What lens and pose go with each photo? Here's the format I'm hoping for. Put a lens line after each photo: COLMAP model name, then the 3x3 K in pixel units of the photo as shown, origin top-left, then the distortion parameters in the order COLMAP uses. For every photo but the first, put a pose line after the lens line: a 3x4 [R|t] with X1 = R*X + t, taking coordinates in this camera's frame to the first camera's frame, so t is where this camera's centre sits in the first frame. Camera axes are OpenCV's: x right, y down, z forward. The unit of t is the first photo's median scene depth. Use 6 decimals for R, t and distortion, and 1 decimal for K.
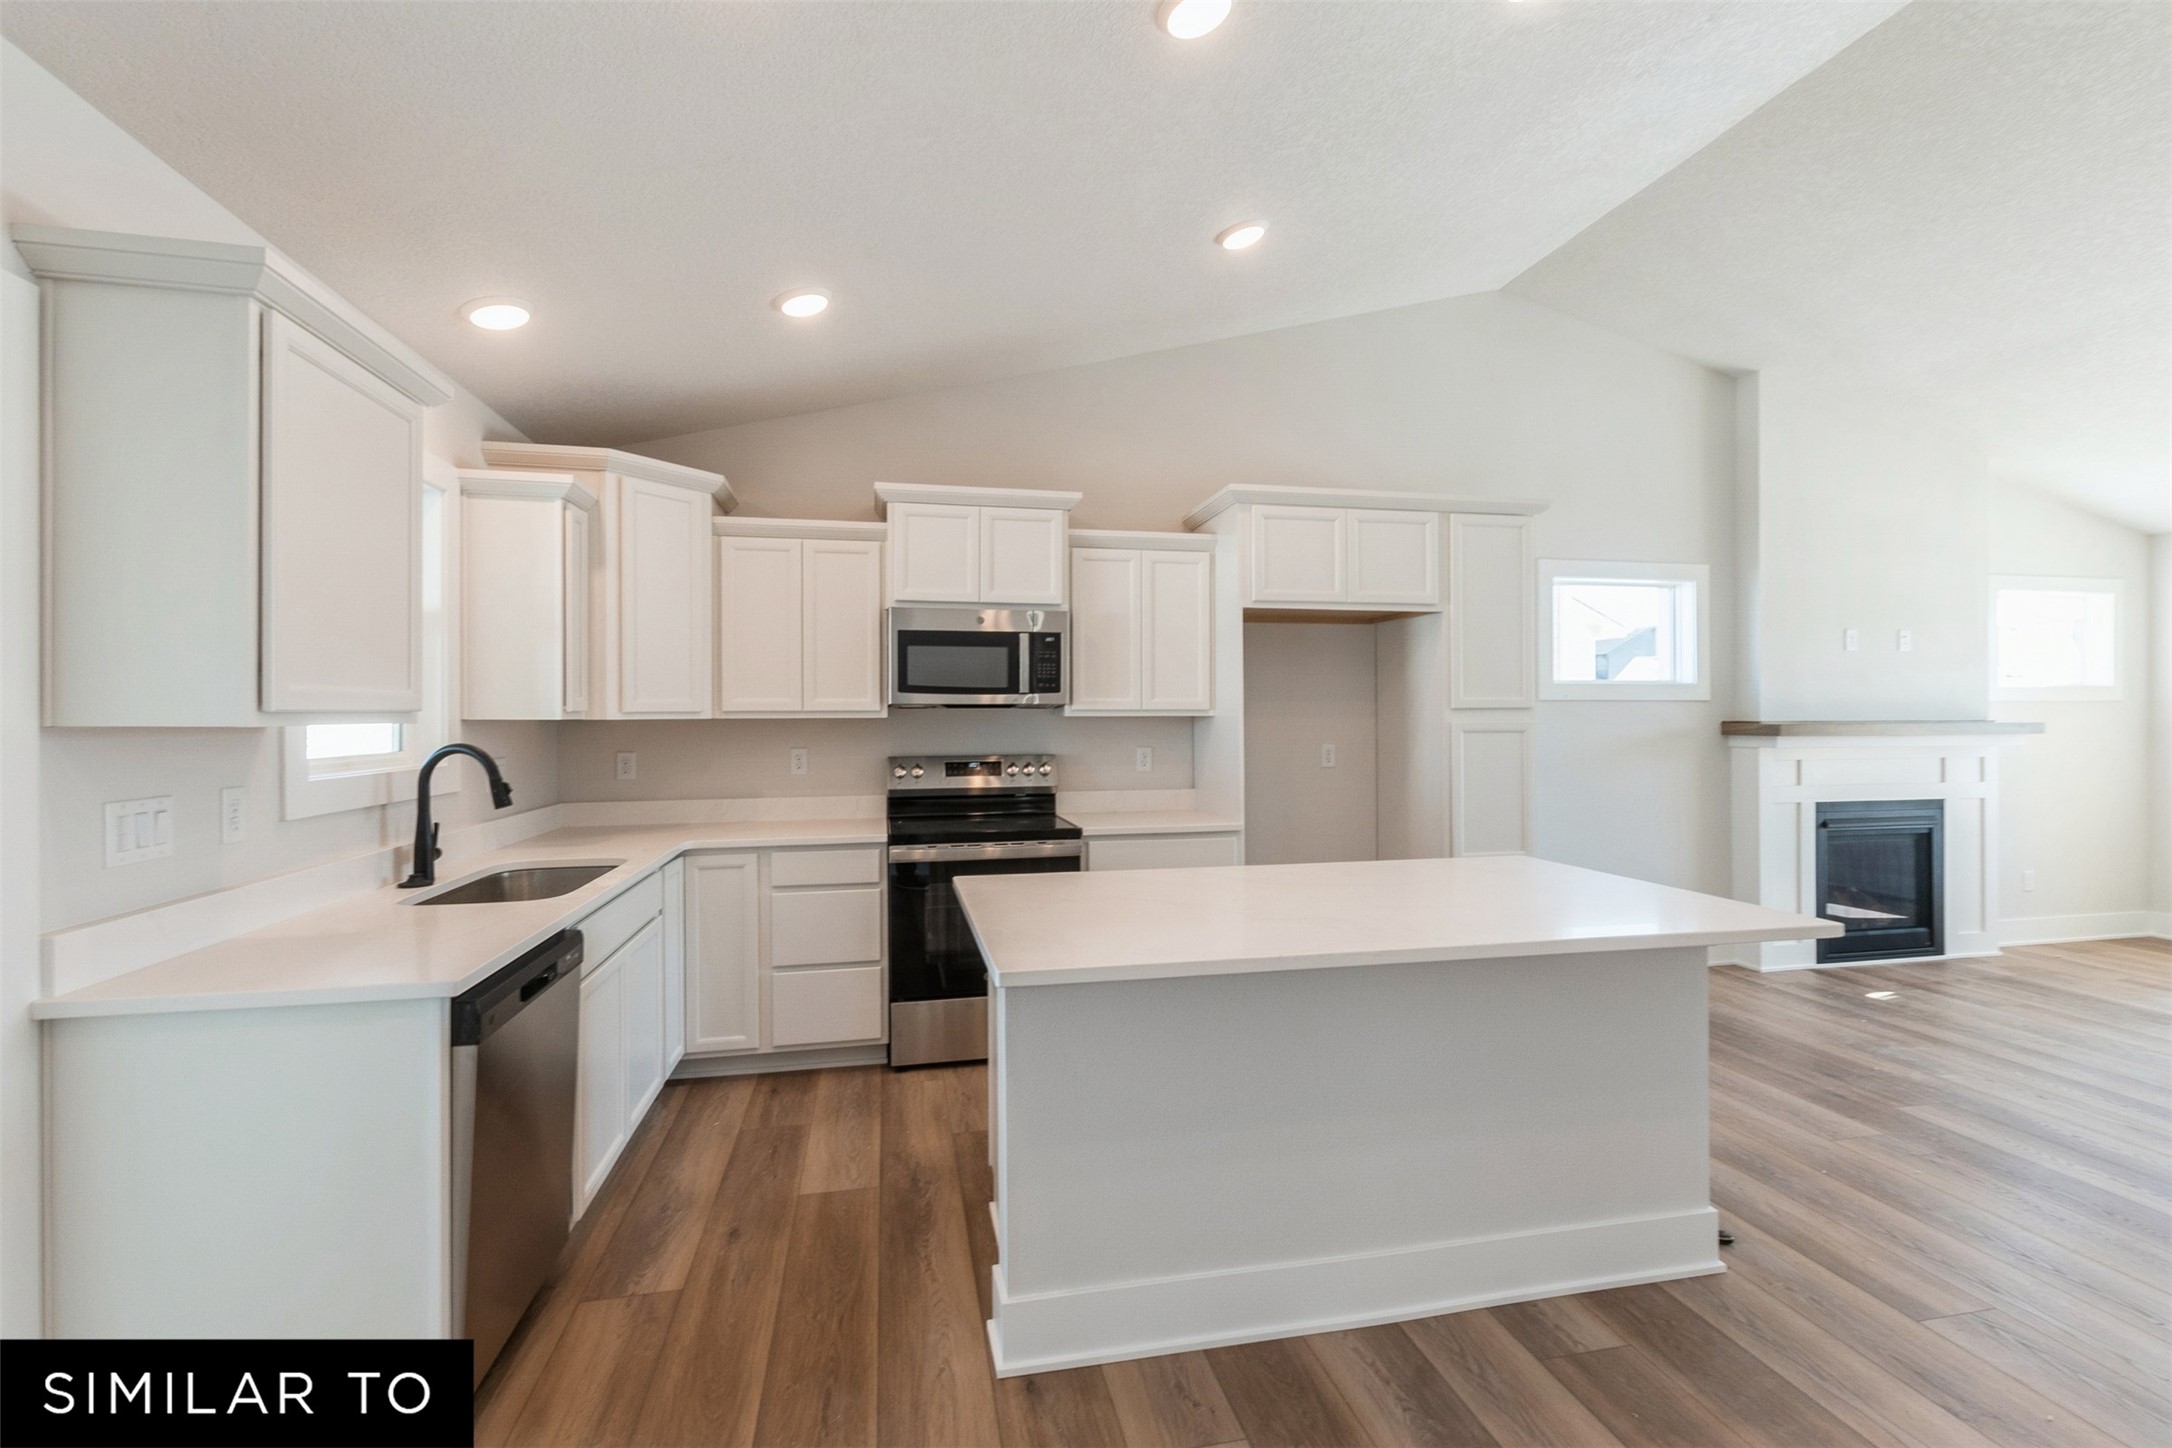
lens RADIAL K [[947.5, 0, 1078.3], [0, 947.5, 720.7], [0, 0, 1]] dist [0.006423, -0.001748]
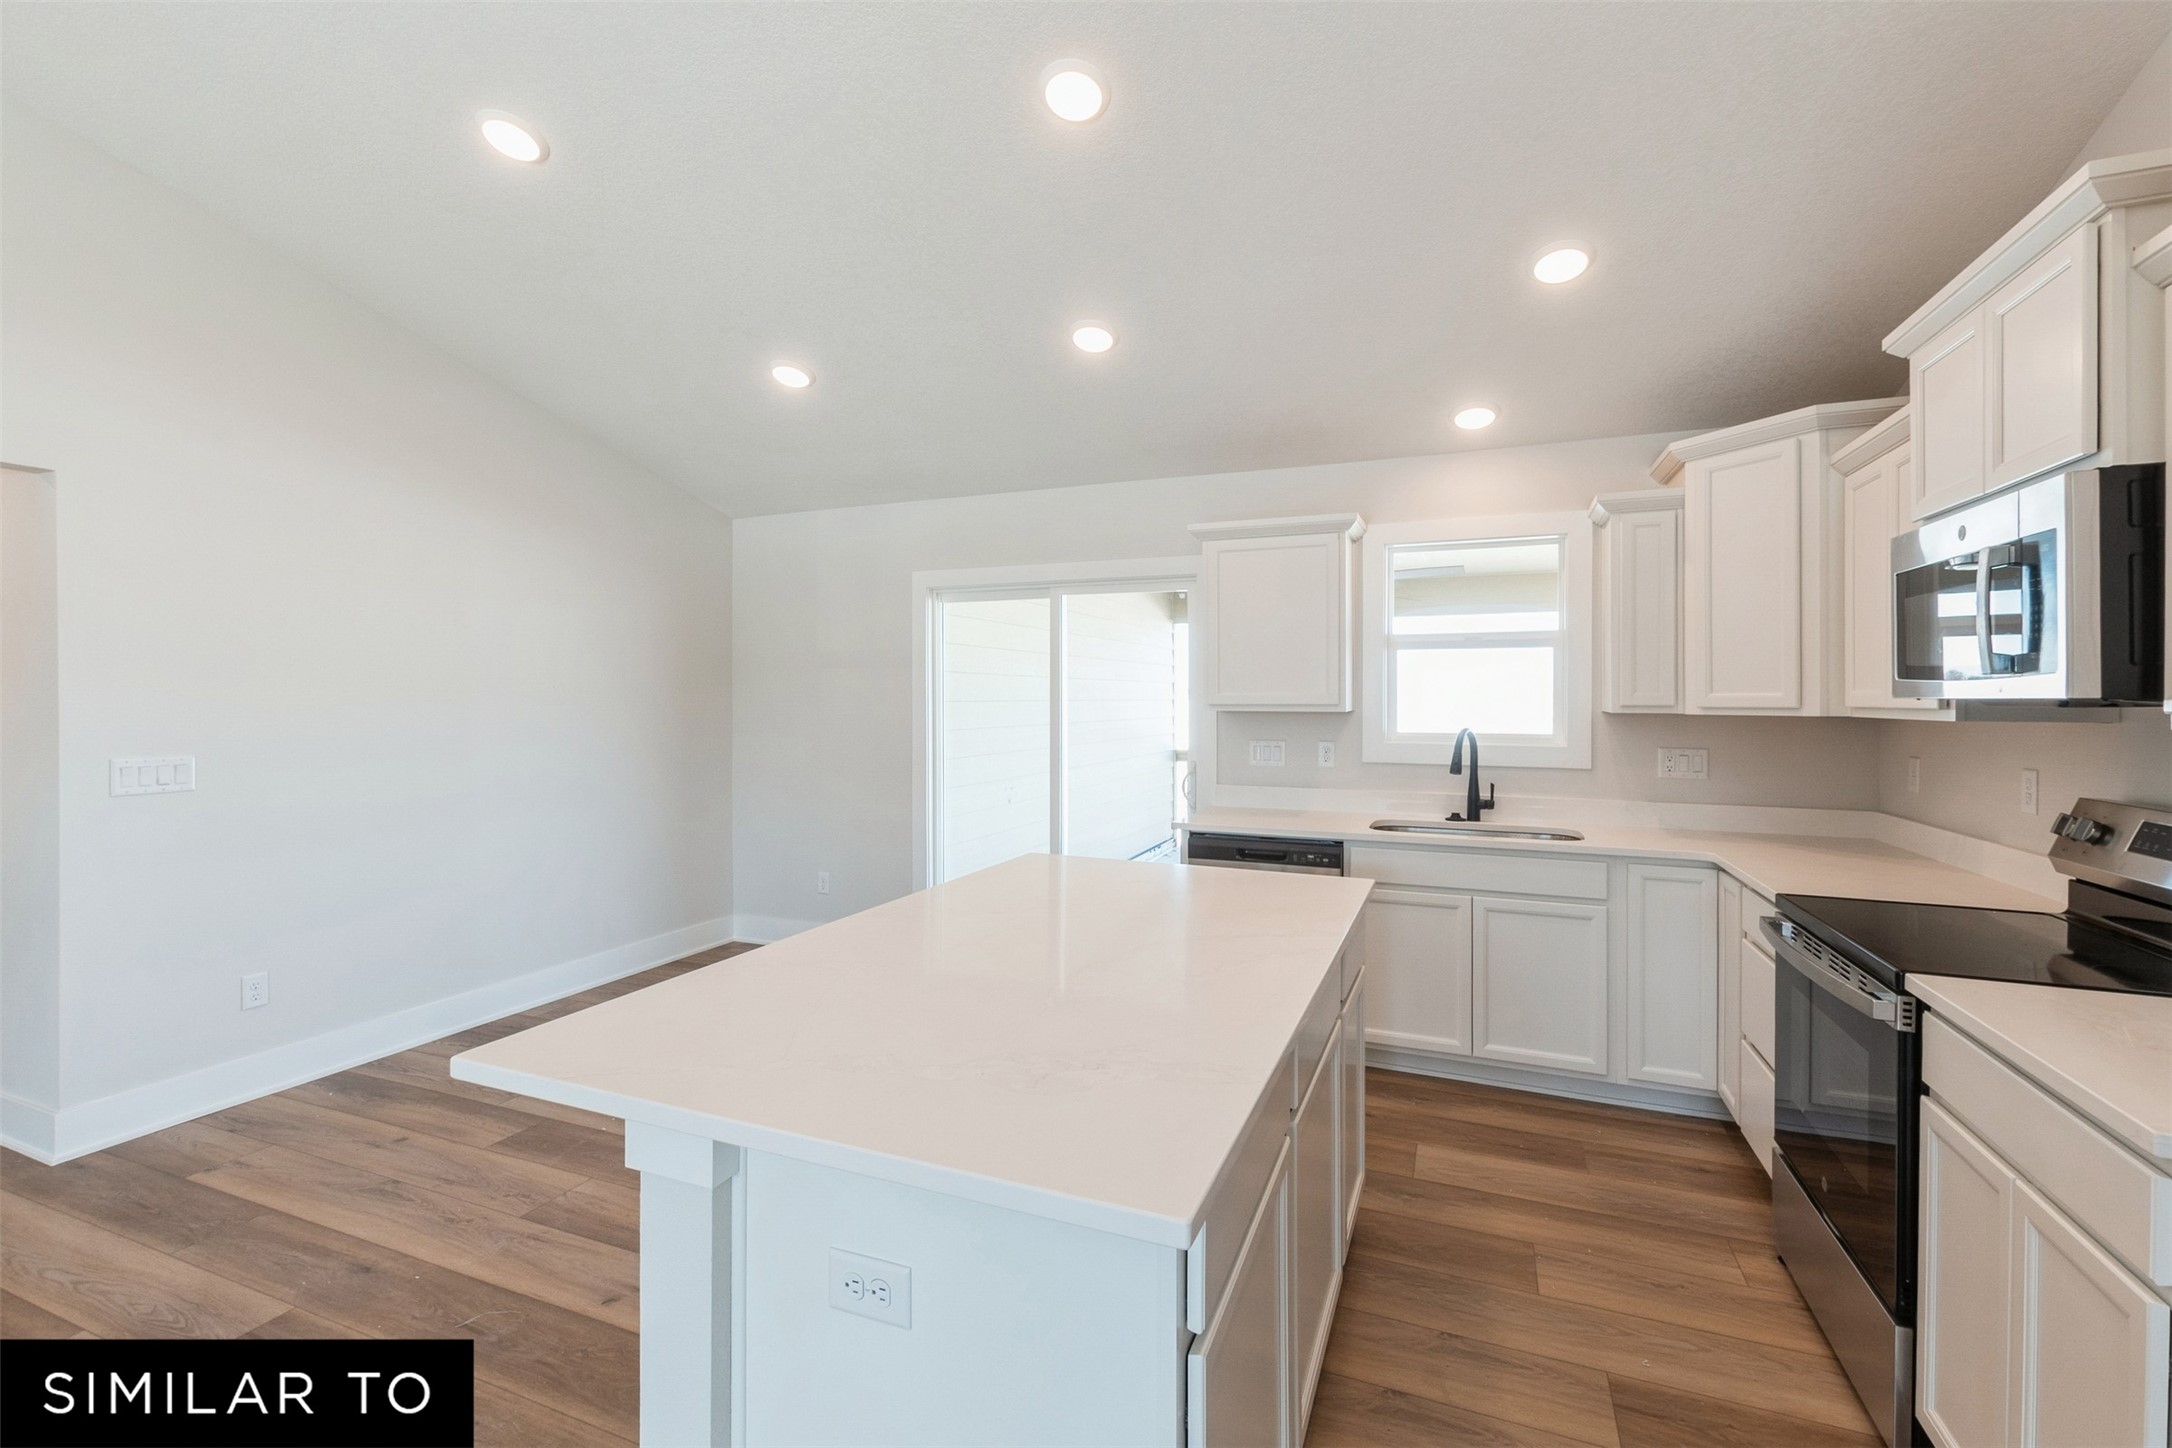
lens RADIAL K [[947.5, 0, 1081.8], [0, 947.5, 700.9], [0, 0, 1]] dist [0.006423, -0.001748]
pose [[-0.563810, 0.005768, -0.825884, 0.572740], [-0.006222, 0.999918, 0.011231, -0.018743], [0.825881, 0.011470, -0.563728, 0.885358]]
